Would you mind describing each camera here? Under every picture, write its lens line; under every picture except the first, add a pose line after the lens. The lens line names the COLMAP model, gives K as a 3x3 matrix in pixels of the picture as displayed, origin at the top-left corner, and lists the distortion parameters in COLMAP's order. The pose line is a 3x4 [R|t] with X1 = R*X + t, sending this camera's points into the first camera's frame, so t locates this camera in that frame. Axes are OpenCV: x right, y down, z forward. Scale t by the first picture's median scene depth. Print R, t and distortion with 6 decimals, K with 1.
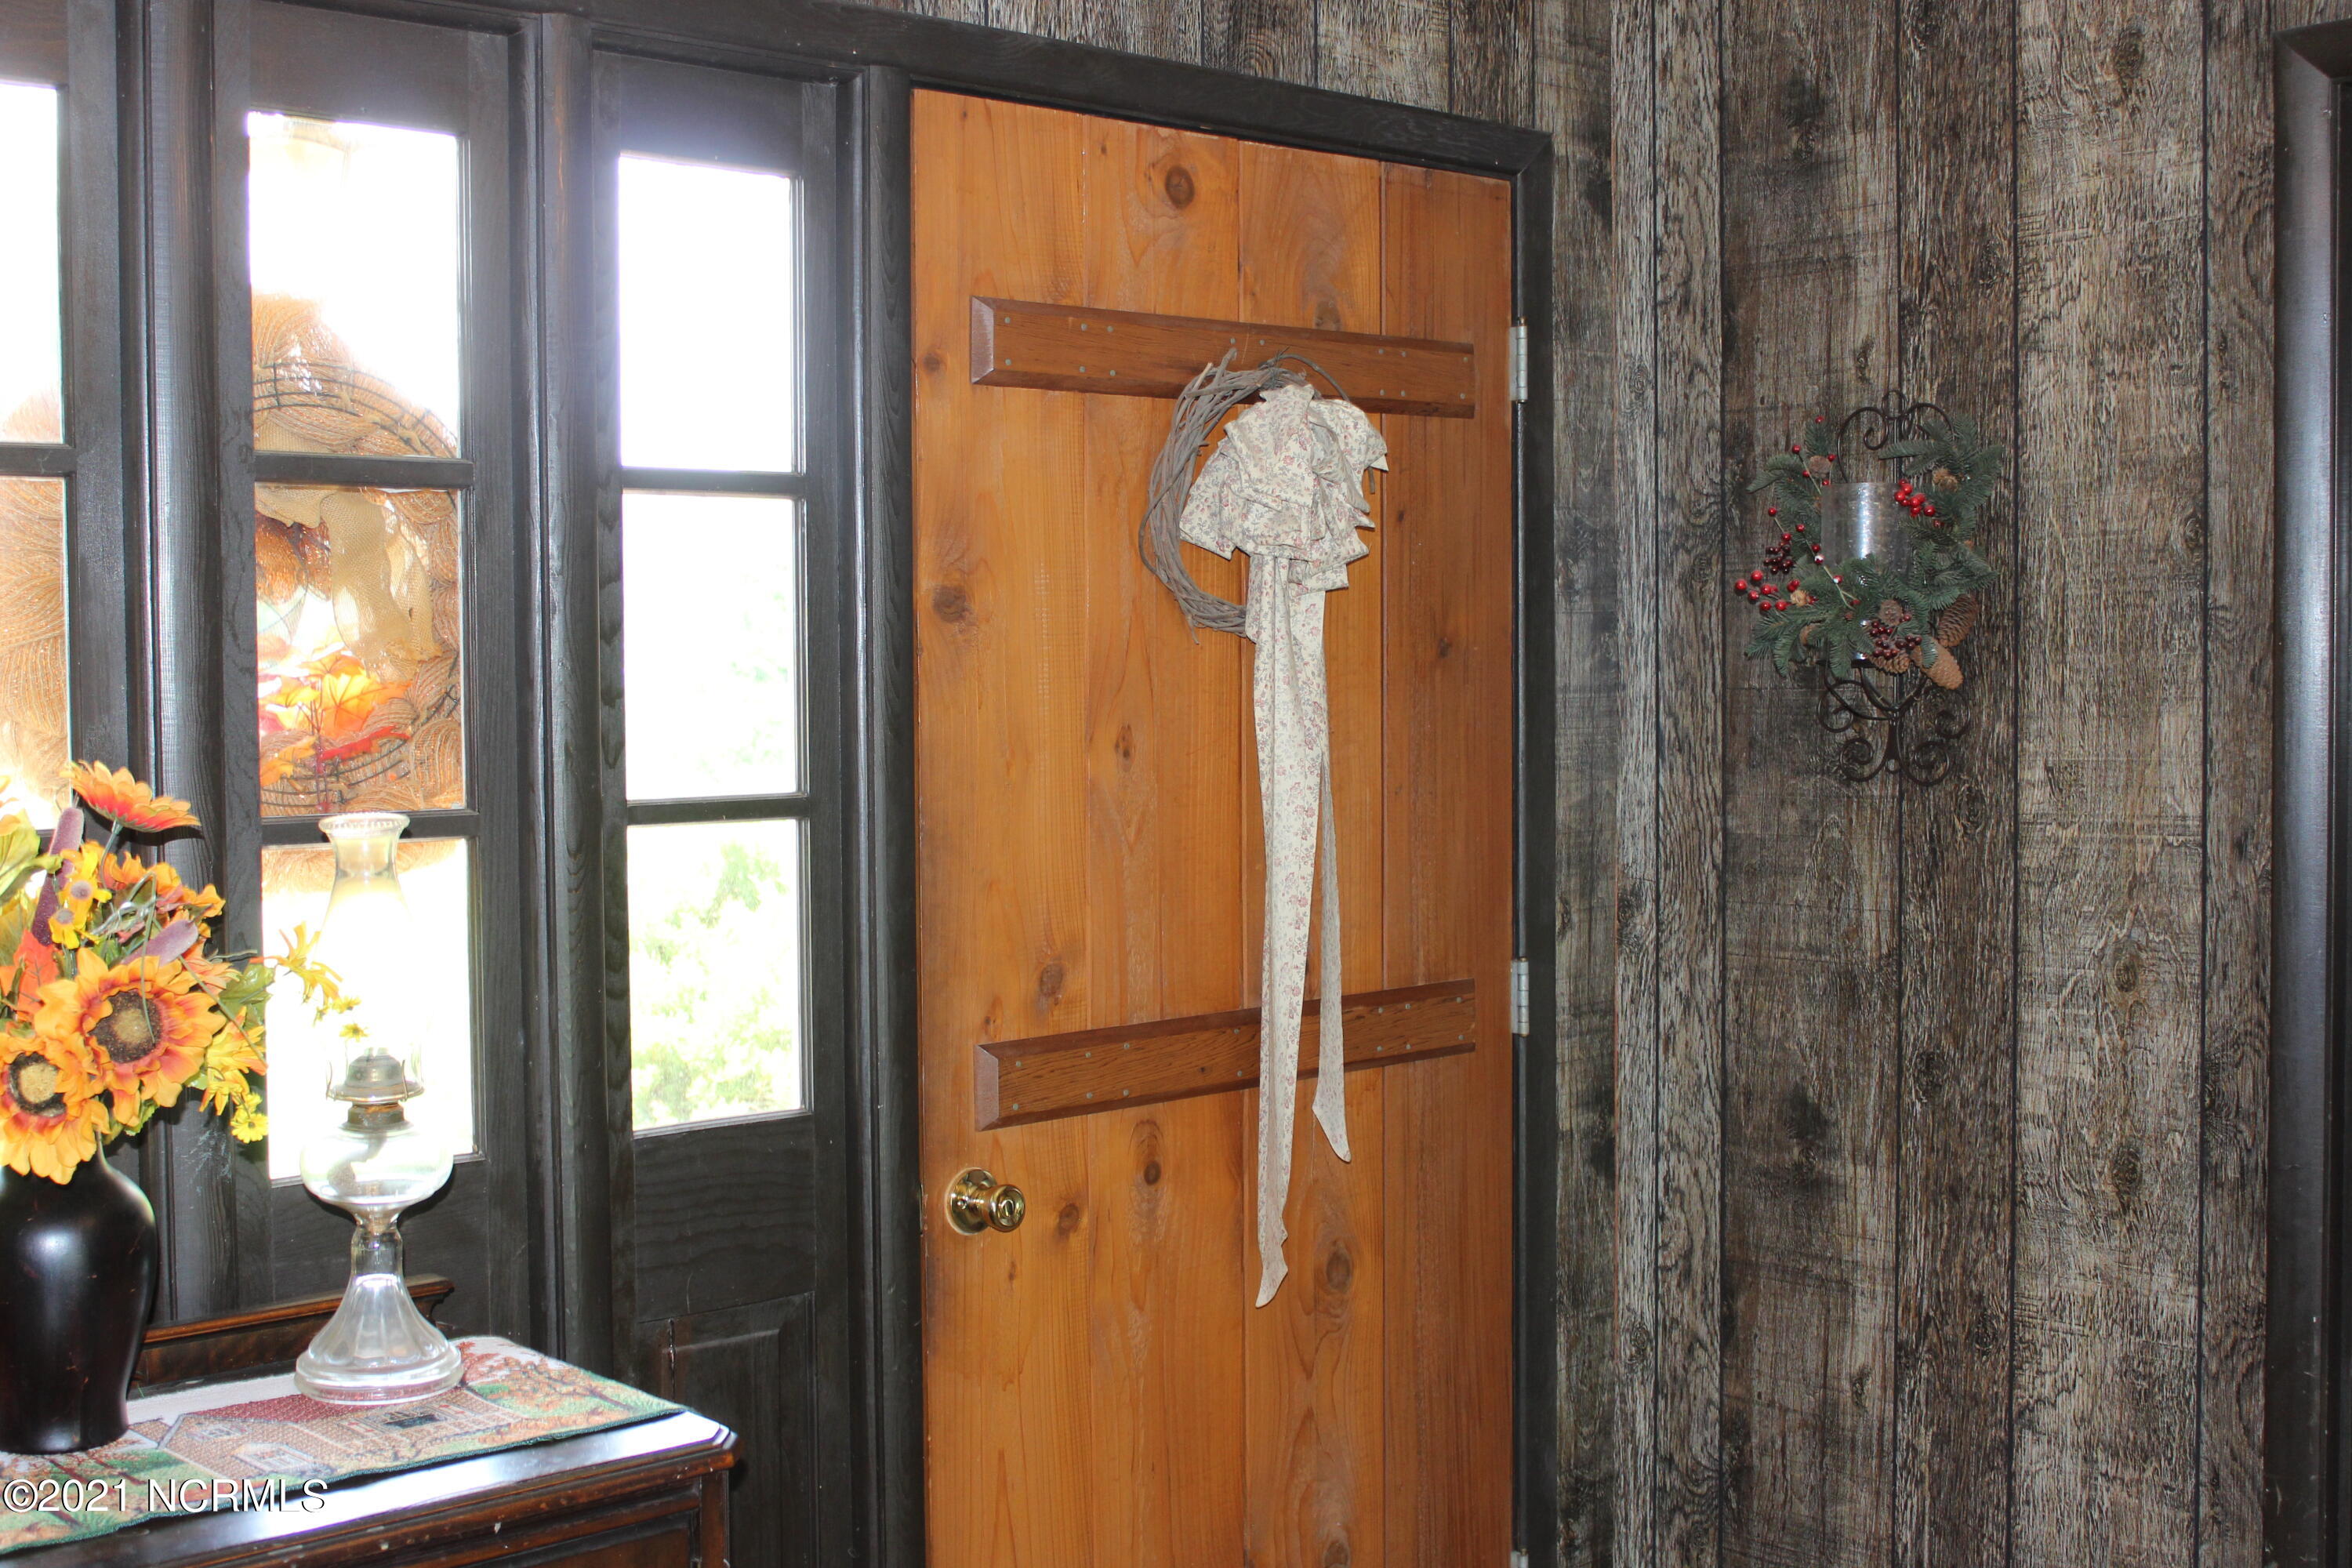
lens RADIAL K [[2798.3, 0, 1158.9], [0, 2798.3, 768.3], [0, 0, 1]] dist [-0.105264, 0.173911]
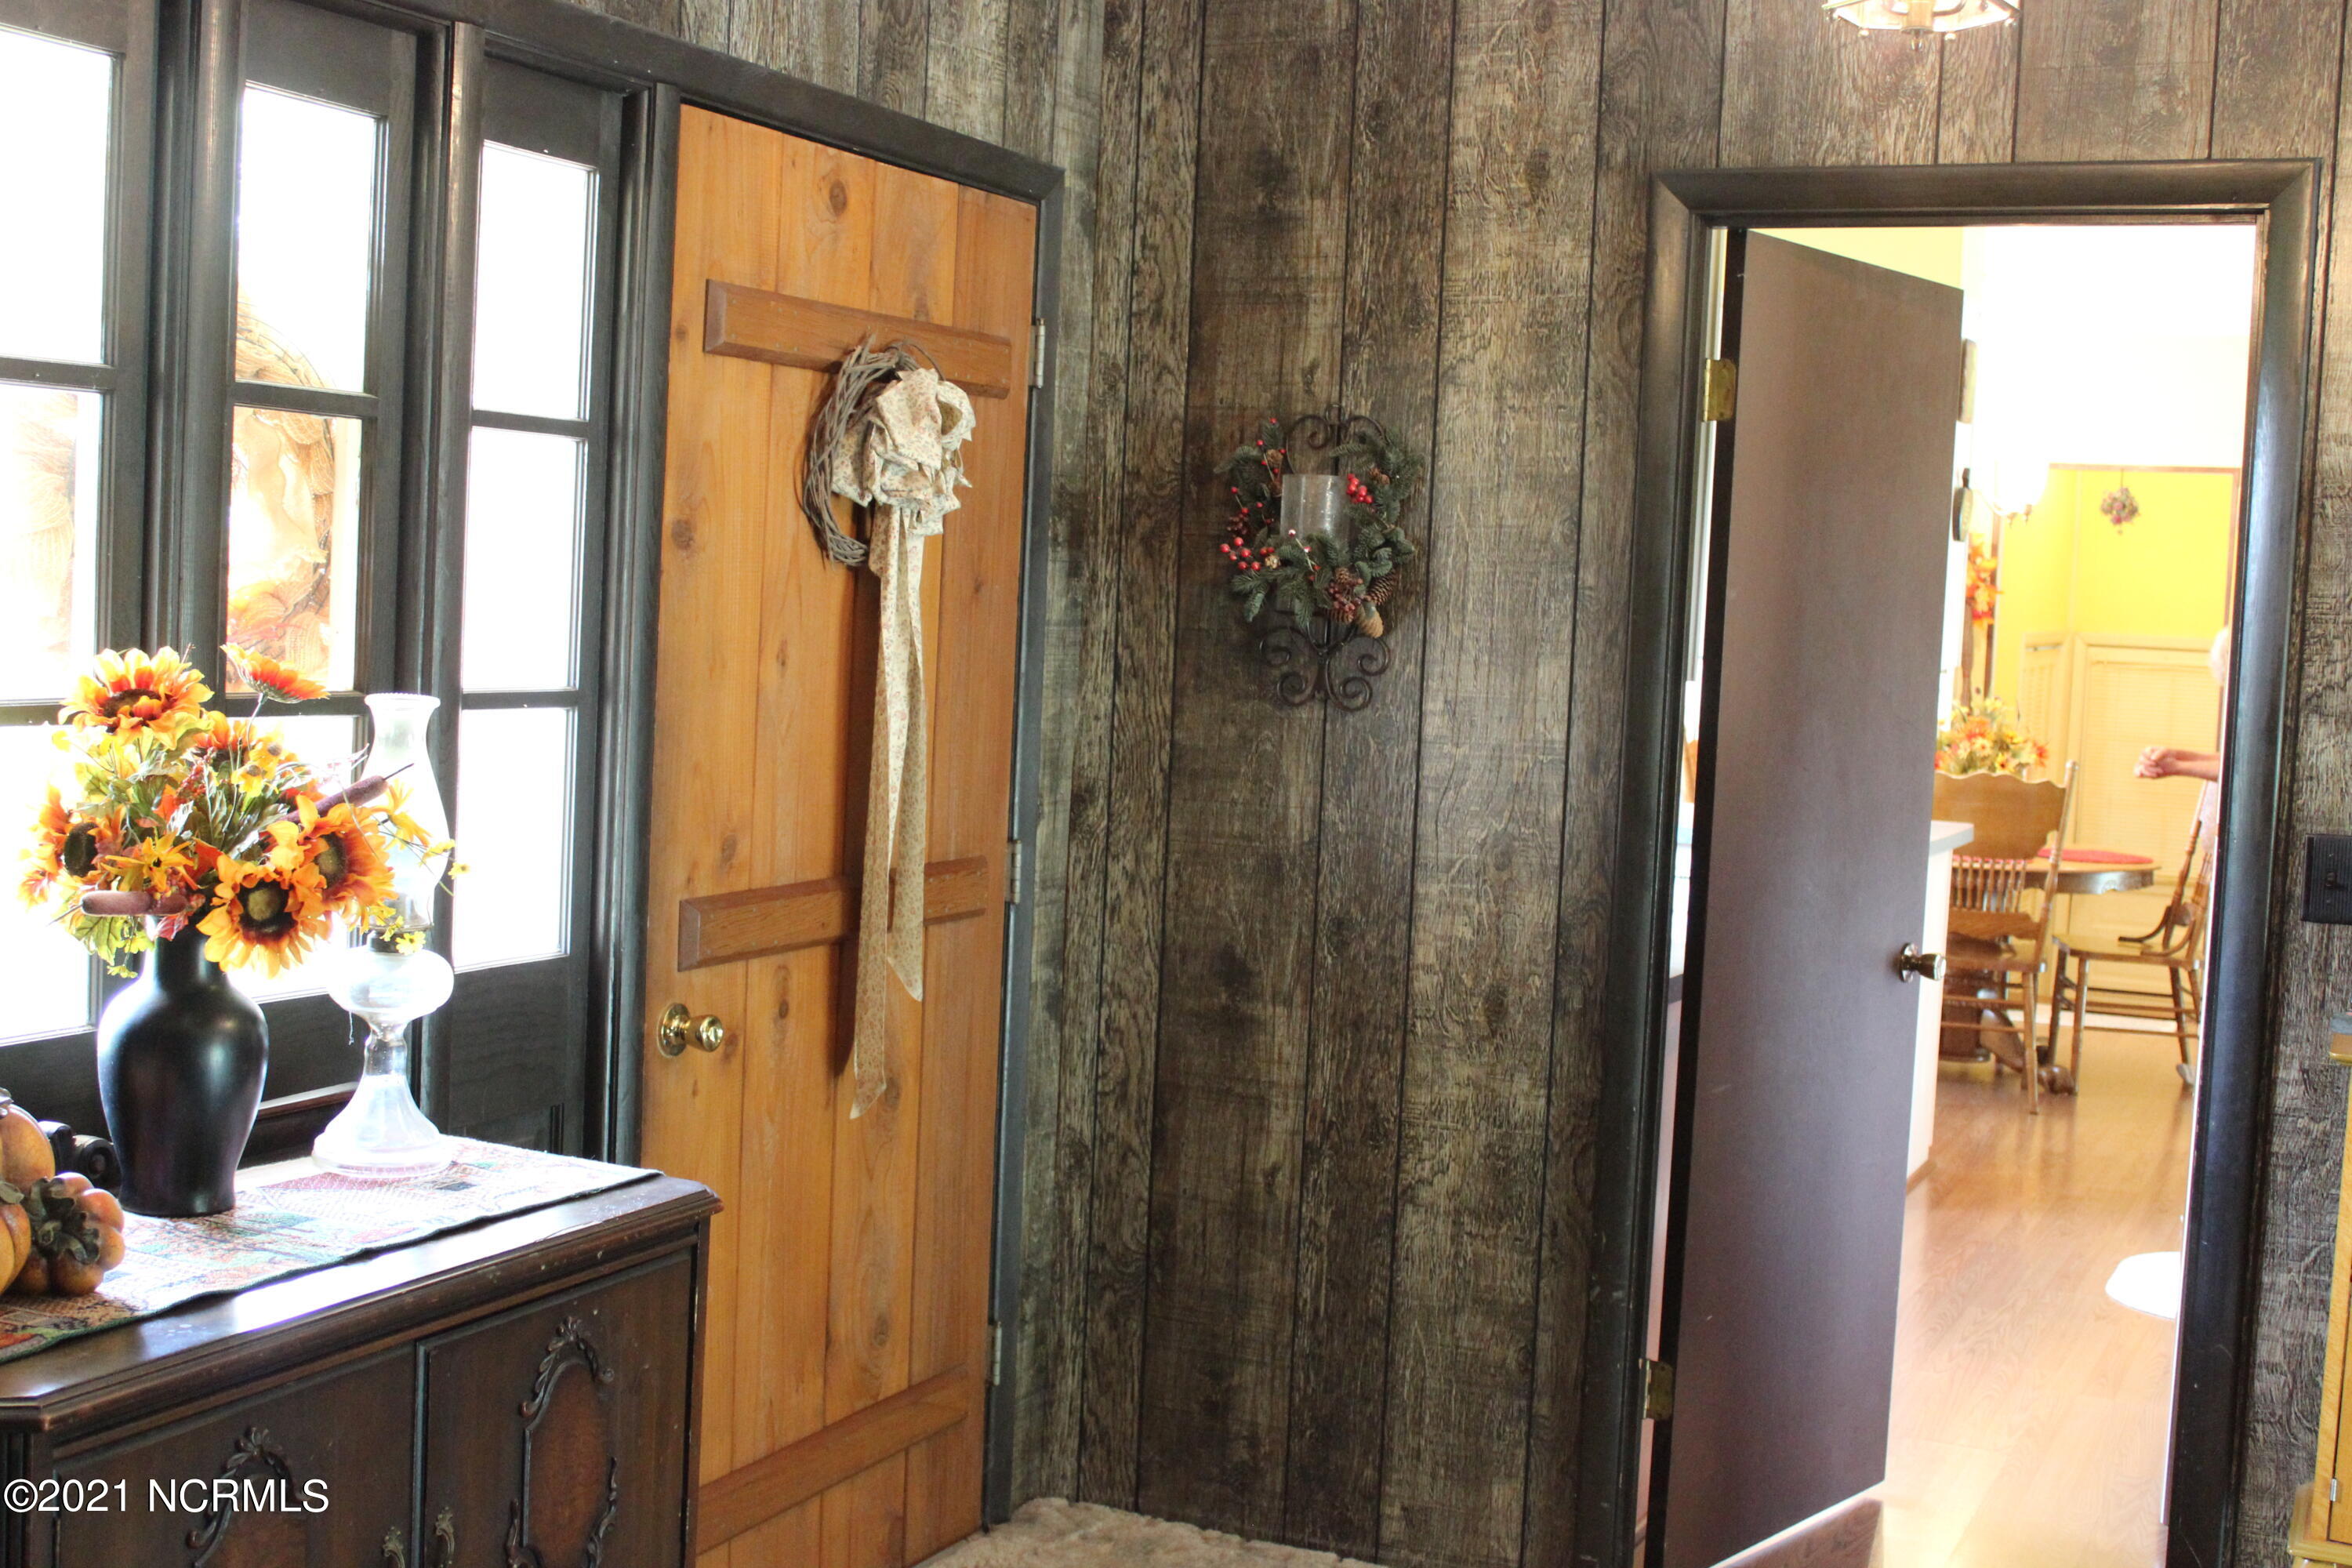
lens RADIAL K [[2798.3, 0, 1158.9], [0, 2798.3, 768.3], [0, 0, 1]] dist [-0.105264, 0.173911]
pose [[0.923753, 0.025322, 0.382151, -0.308411], [-0.036940, 0.999051, 0.023096, 0.005971], [-0.381203, -0.035452, 0.923811, -0.173618]]
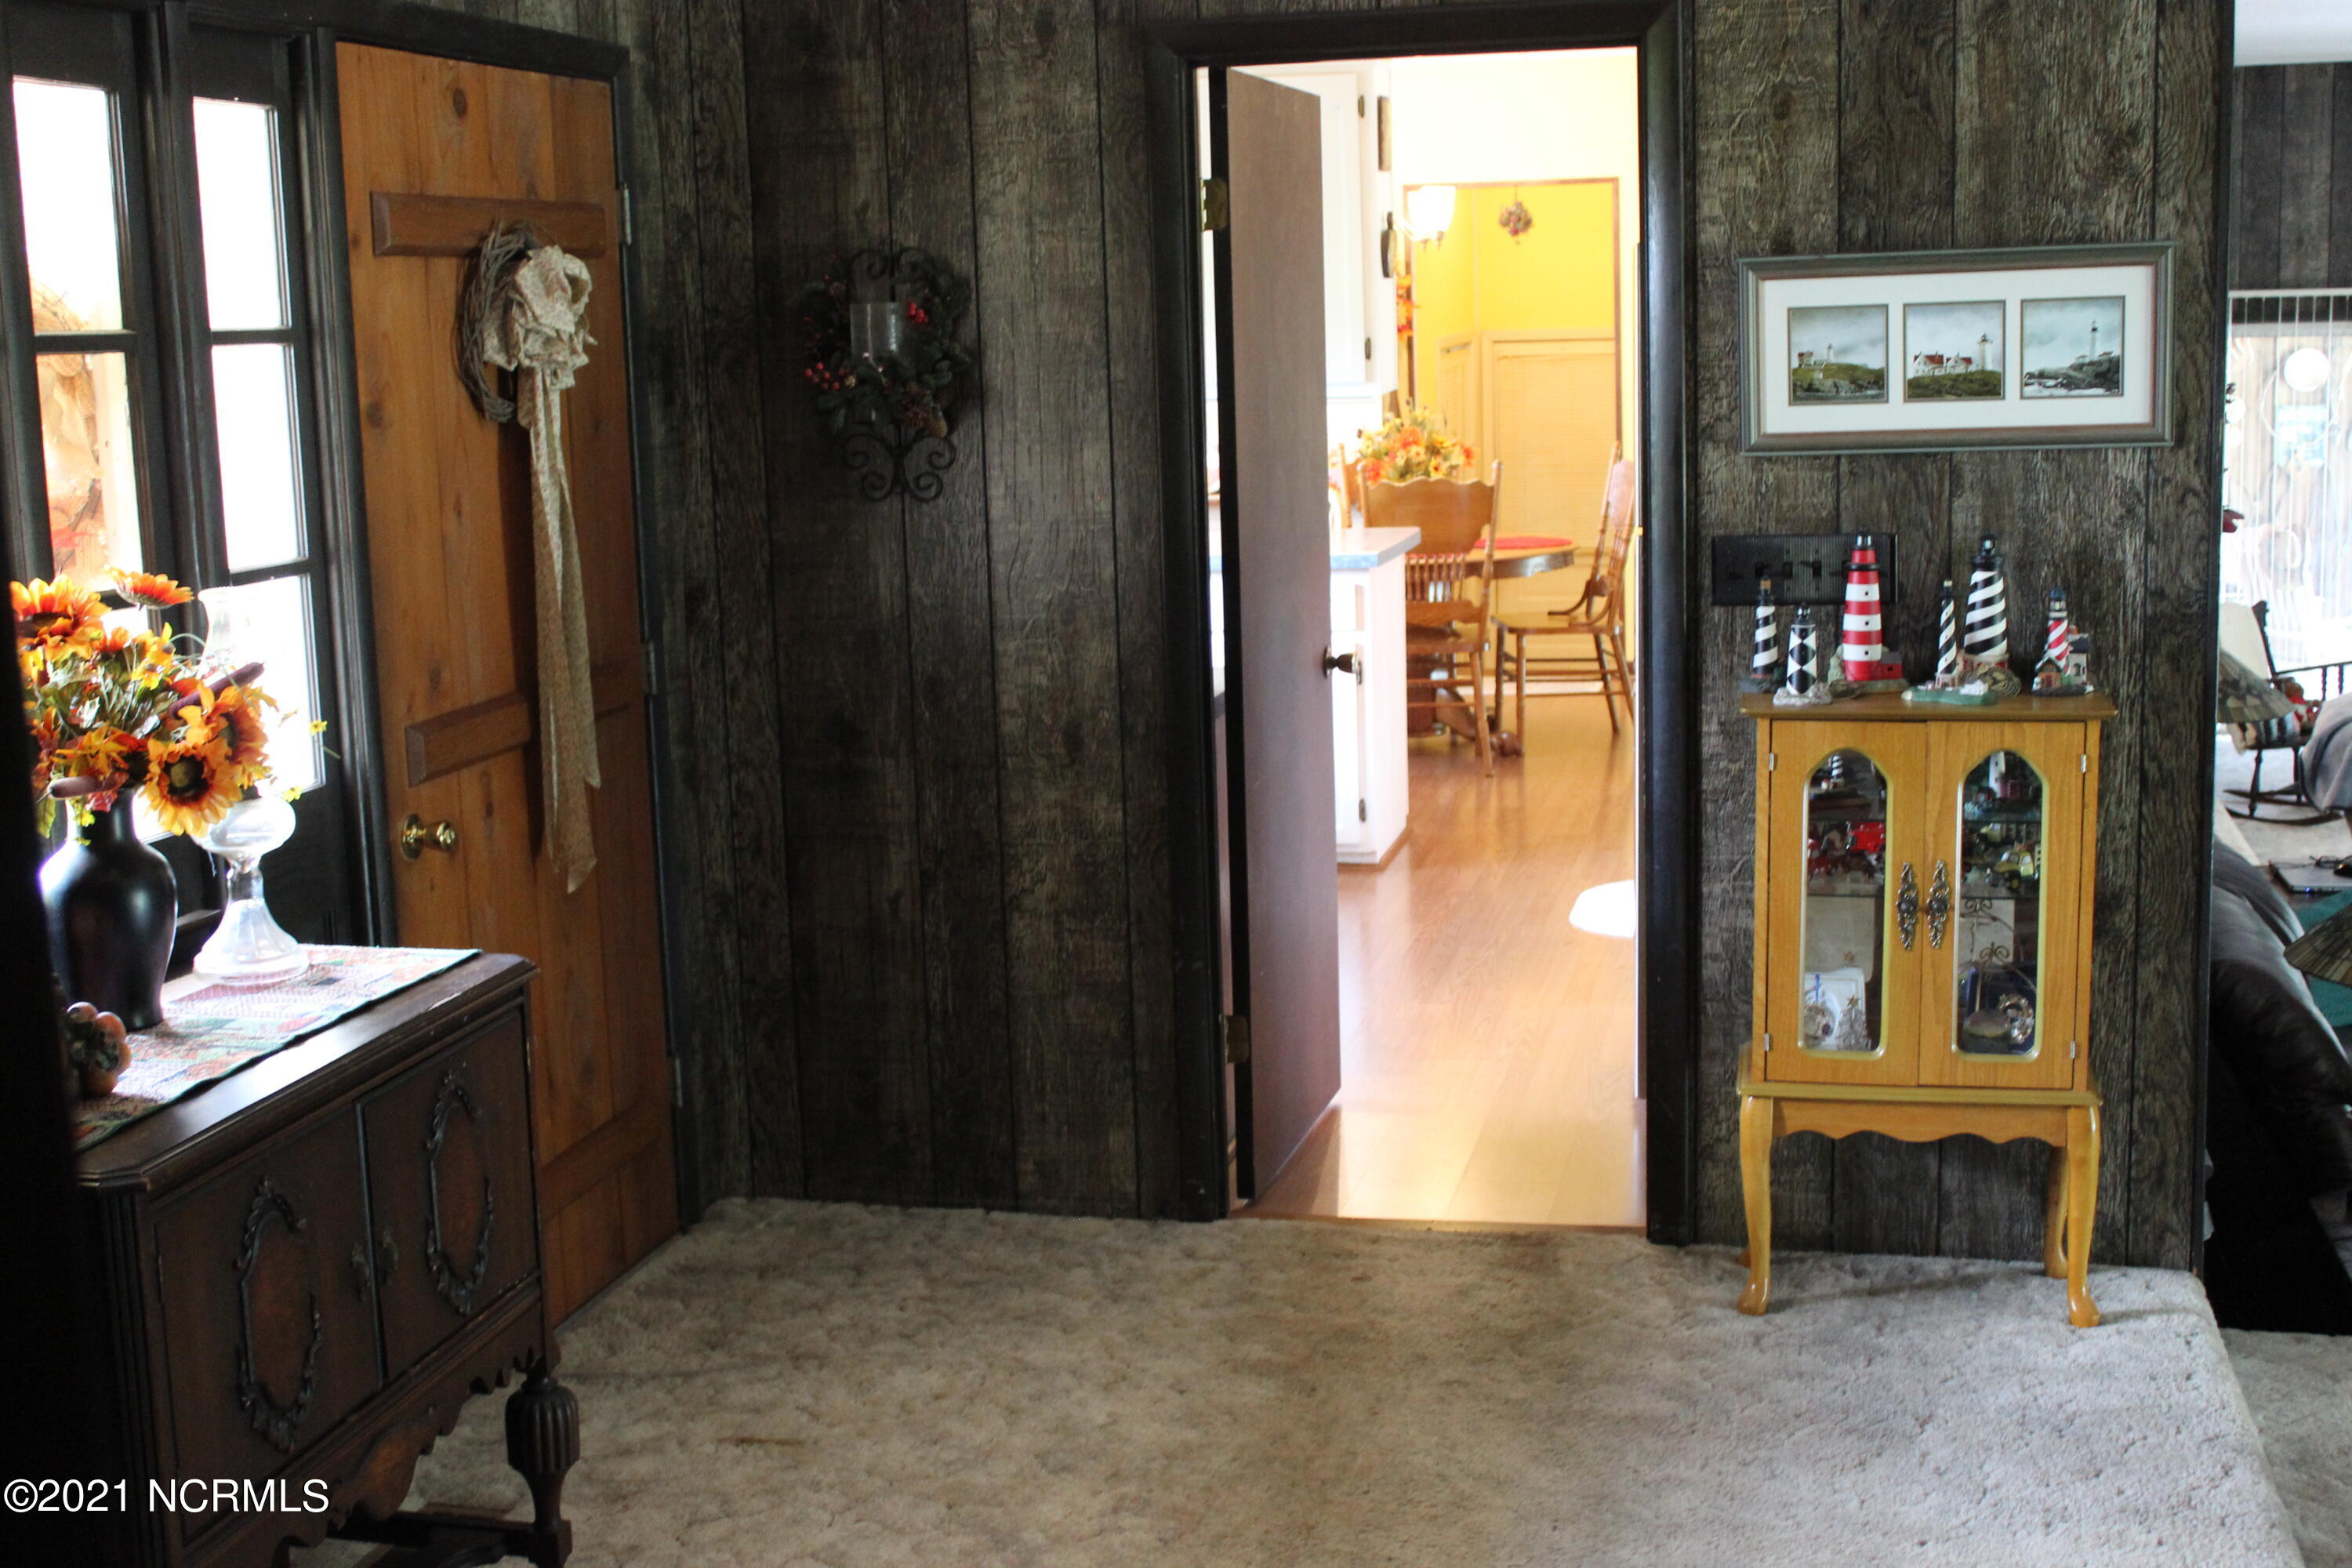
lens RADIAL K [[2798.3, 0, 1158.9], [0, 2798.3, 768.3], [0, 0, 1]] dist [-0.105264, 0.173911]
pose [[0.824453, -0.109712, 0.555195, -0.488663], [0.049458, 0.991243, 0.122436, -0.030603], [-0.563766, -0.073484, 0.822659, -0.341477]]
